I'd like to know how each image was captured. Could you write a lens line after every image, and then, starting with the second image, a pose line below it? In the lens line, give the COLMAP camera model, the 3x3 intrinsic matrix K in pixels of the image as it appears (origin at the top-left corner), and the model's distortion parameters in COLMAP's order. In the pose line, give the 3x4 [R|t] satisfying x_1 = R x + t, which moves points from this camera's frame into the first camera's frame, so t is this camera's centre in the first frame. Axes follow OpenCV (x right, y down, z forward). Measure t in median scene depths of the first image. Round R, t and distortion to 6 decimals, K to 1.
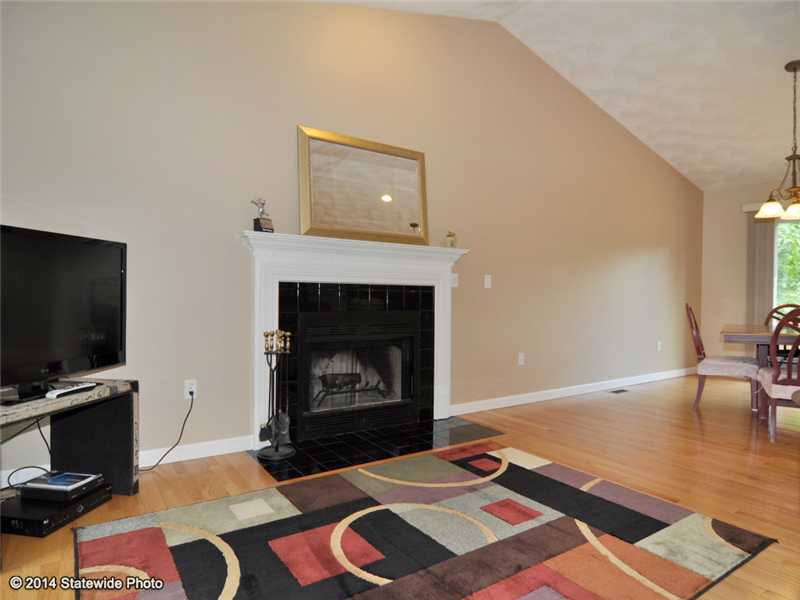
lens RADIAL K [[485.6, 0, 400.0], [0, 485.6, 300.0], [0, 0, 1]] dist [-0.002612, -0.012116]
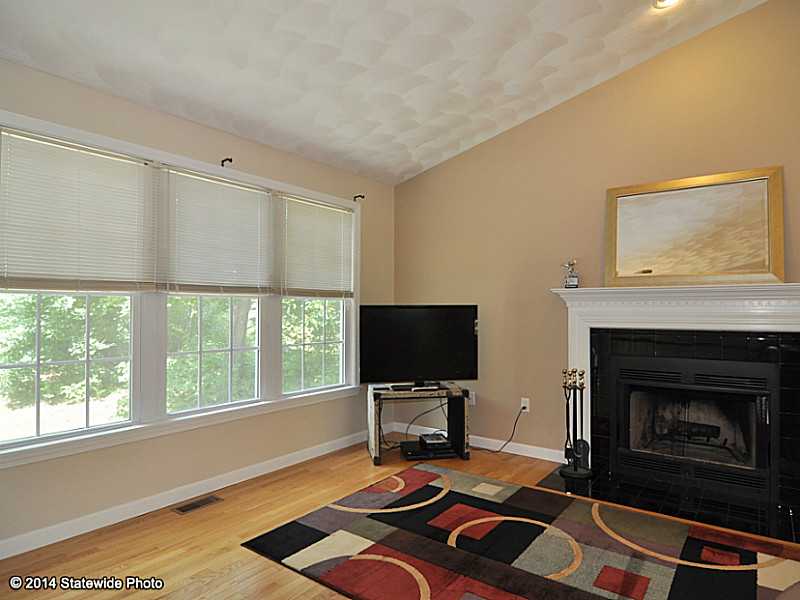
lens RADIAL K [[485.6, 0, 400.0], [0, 485.6, 300.0], [0, 0, 1]] dist [-0.002612, -0.012116]
pose [[0.333866, -0.025731, -0.942269, 0.917461], [-0.006657, 0.999538, -0.029653, -0.087446], [0.942597, 0.016173, 0.333540, 0.229566]]
